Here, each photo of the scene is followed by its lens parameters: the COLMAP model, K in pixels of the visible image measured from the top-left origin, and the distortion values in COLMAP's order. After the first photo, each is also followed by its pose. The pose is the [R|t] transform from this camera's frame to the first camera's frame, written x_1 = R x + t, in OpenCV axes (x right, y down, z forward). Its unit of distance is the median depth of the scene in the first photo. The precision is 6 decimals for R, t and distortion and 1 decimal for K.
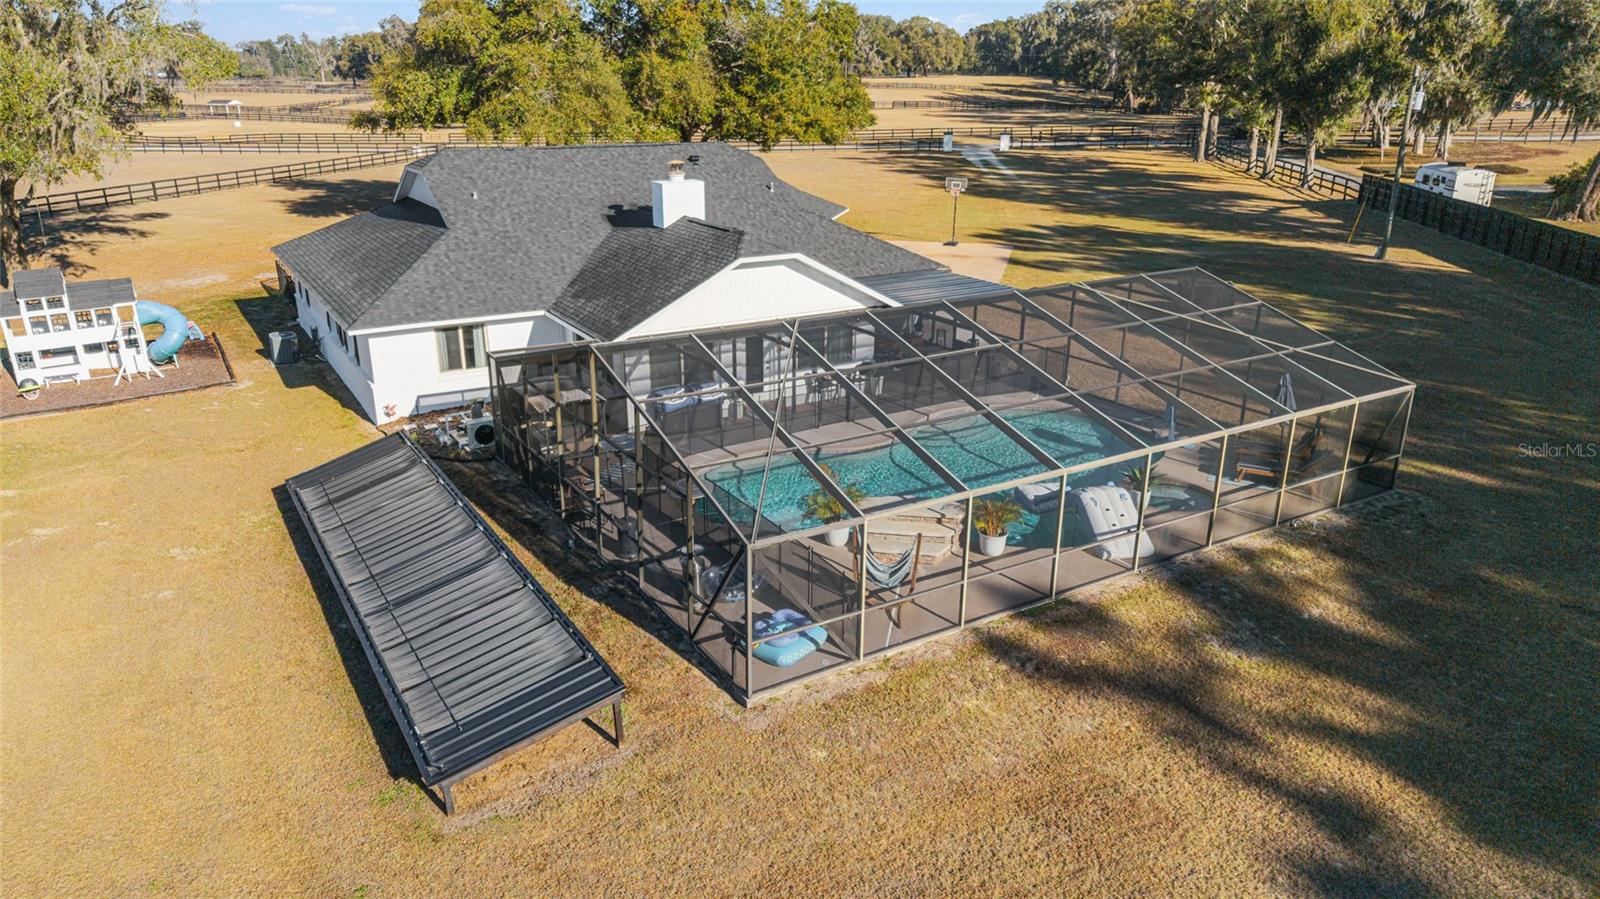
lens RADIAL K [[1069.8, 0, 800.0], [0, 1069.8, 449.5], [0, 0, 1]] dist [-0.004180, -0.002330]
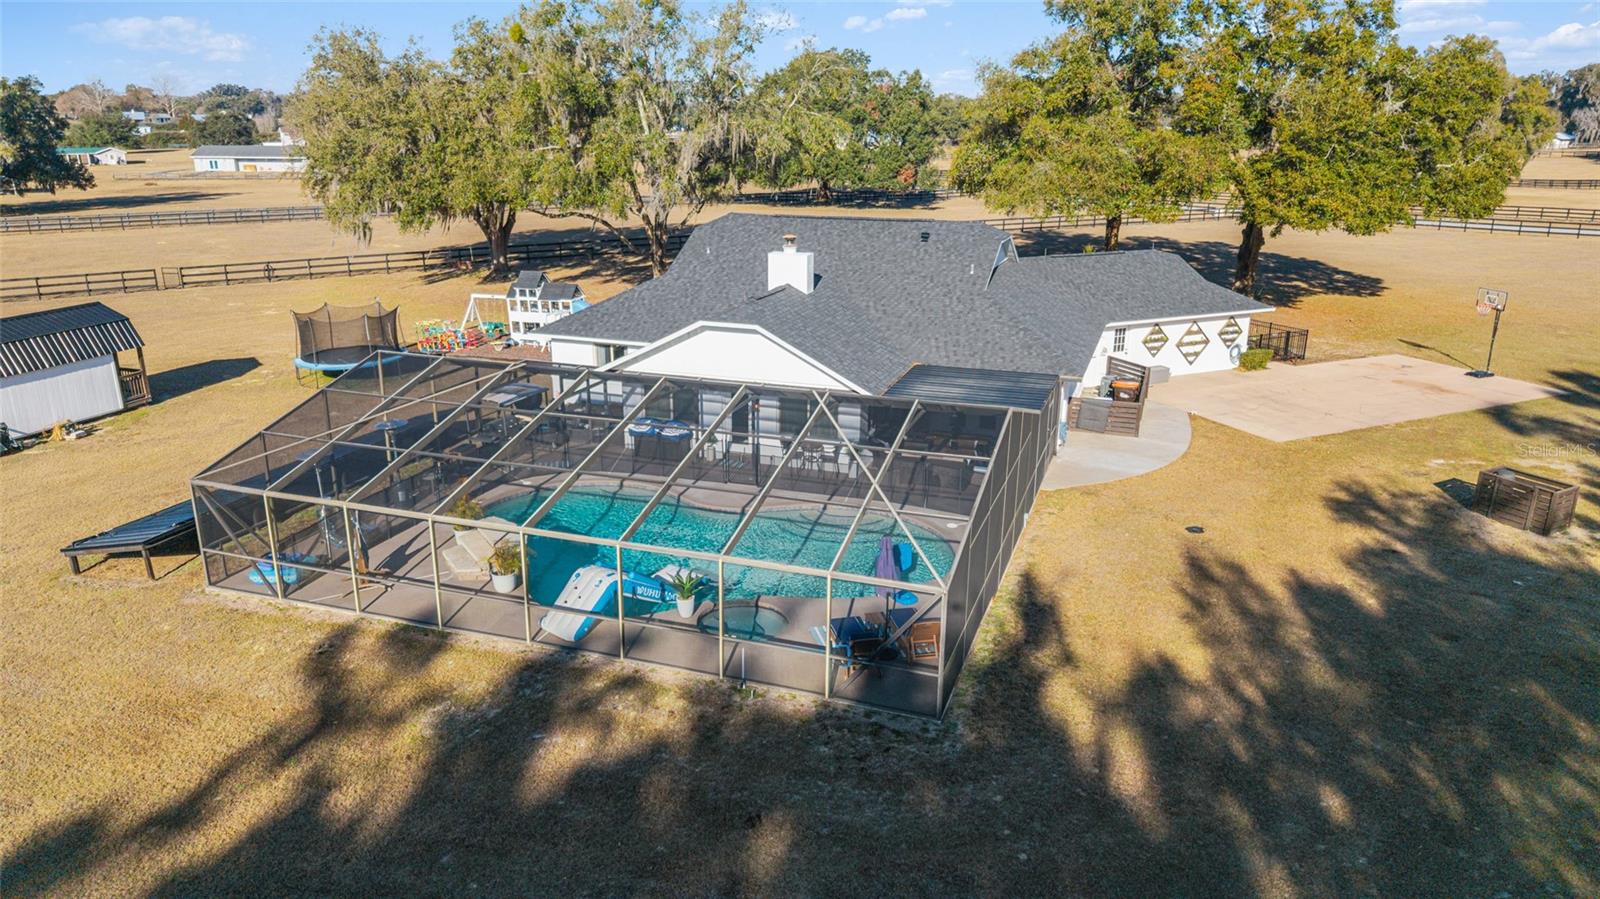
lens RADIAL K [[1058.1, 0, 800.0], [0, 1058.1, 449.5], [0, 0, 1]] dist [0.015903, -0.002580]
pose [[0.635063, 0.225644, -0.738769, 0.814265], [-0.258798, 0.963263, 0.071743, -0.144287], [0.727818, 0.145631, 0.670129, 0.316396]]
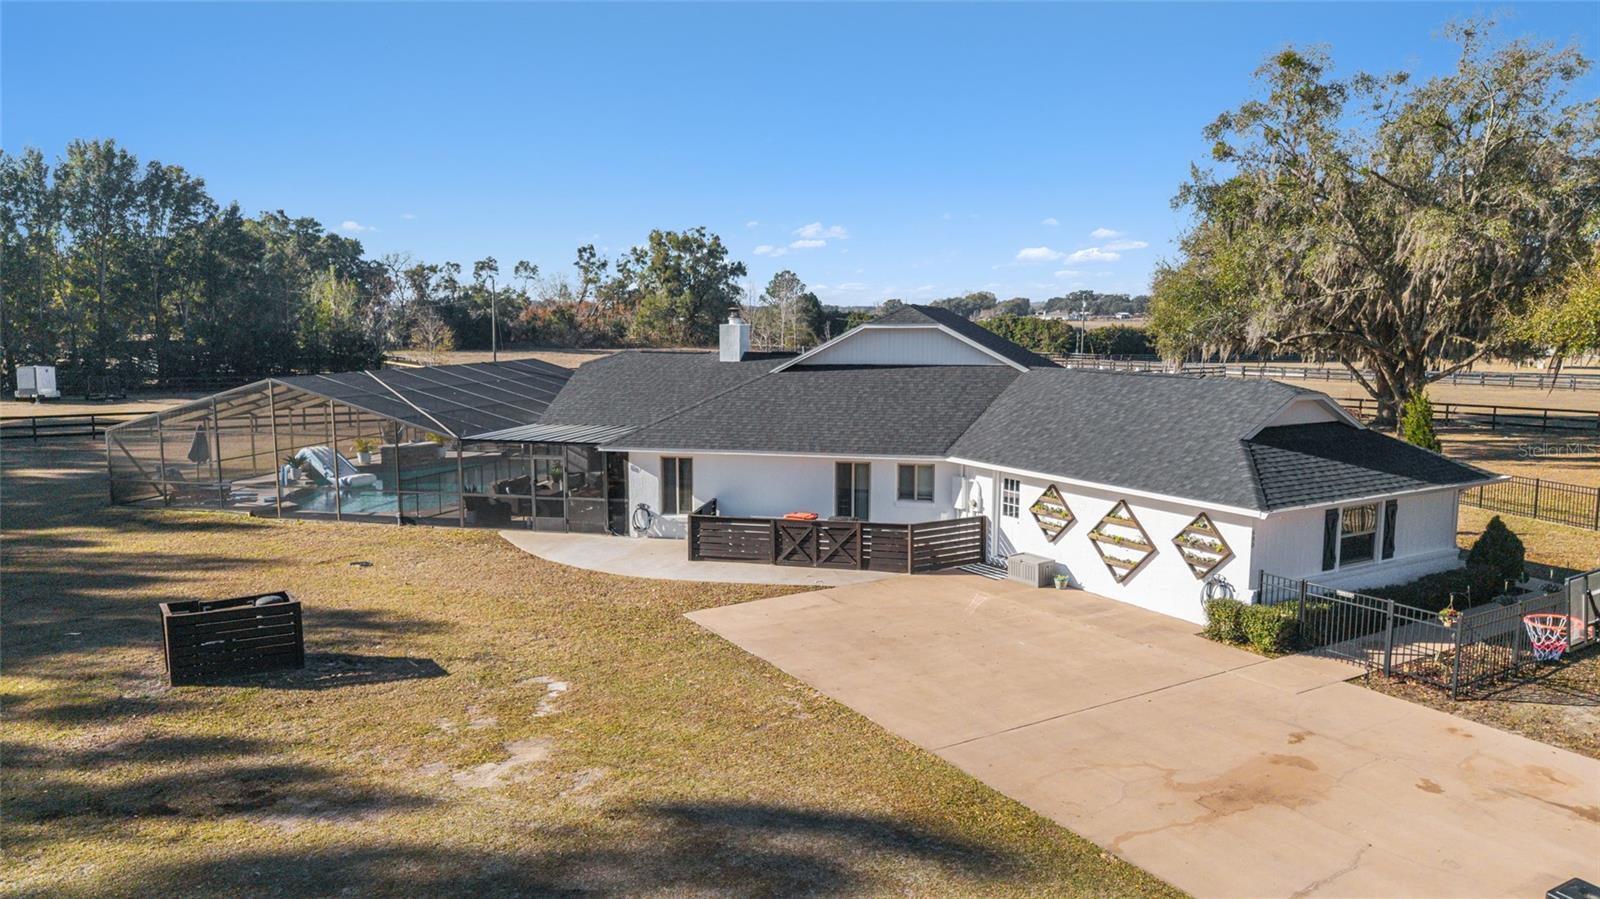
lens RADIAL K [[1065.0, 0, 800.0], [0, 1065.0, 449.5], [0, 0, 1]] dist [0.008105, -0.003225]
pose [[-0.706189, 0.076612, -0.703866, 0.732346], [-0.243964, 0.906918, 0.343483, -0.590674], [0.664664, 0.414282, -0.621765, 1.983641]]
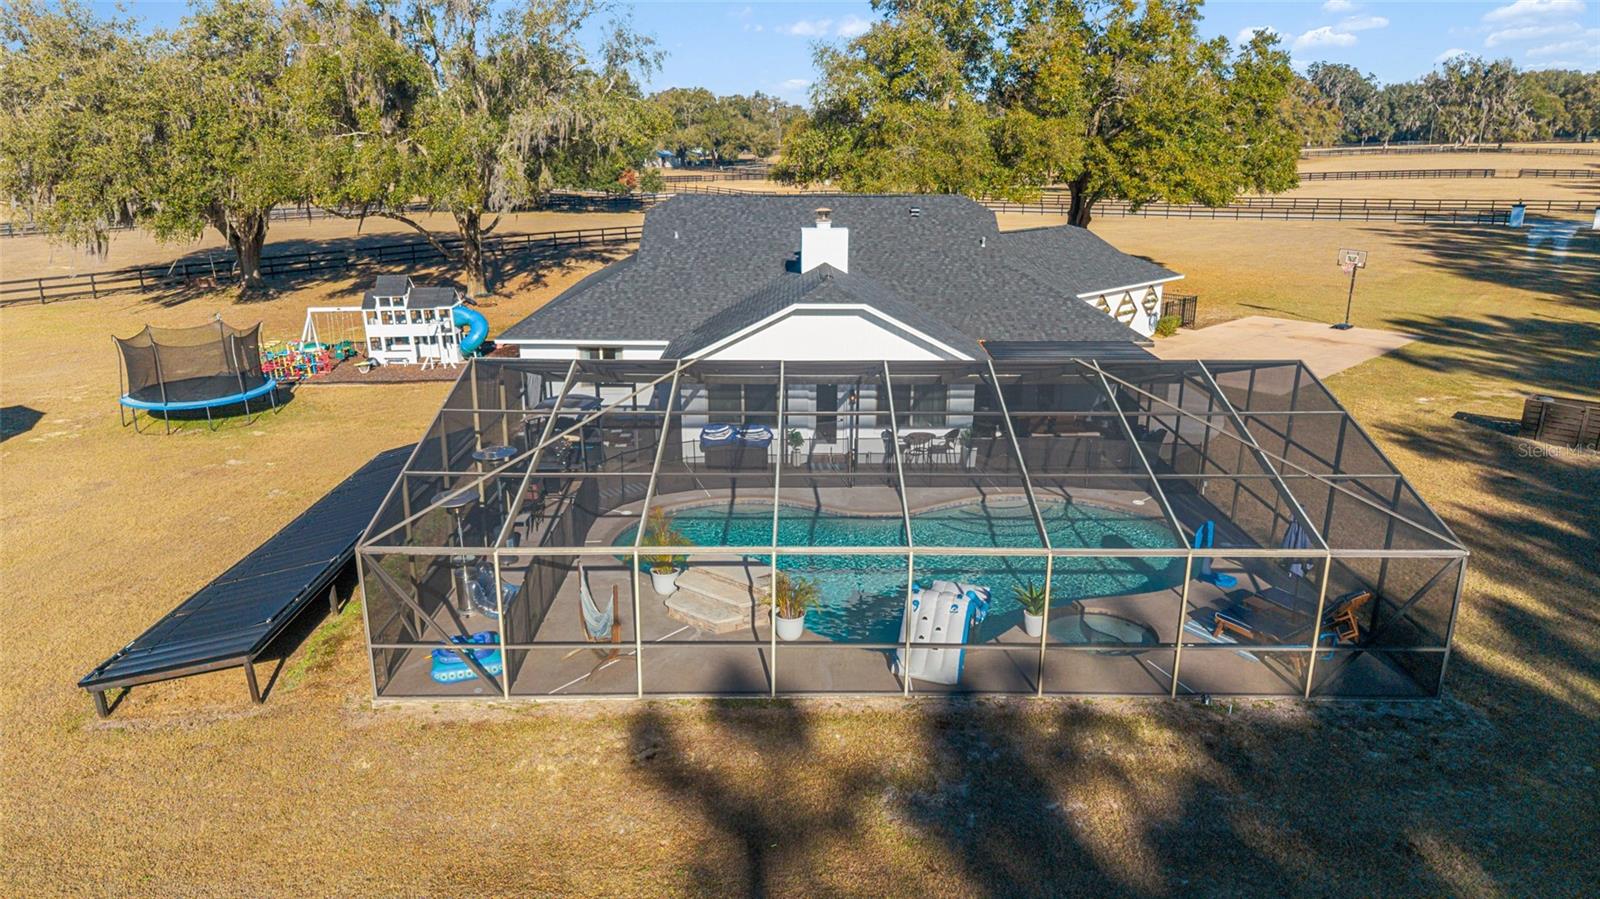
lens RADIAL K [[1065.0, 0, 800.0], [0, 1065.0, 449.5], [0, 0, 1]] dist [0.008105, -0.003225]
pose [[0.855898, 0.142404, -0.497152, 0.421869], [-0.170254, 0.985340, -0.010870, -0.034039], [0.488316, 0.093946, 0.867595, 0.152534]]
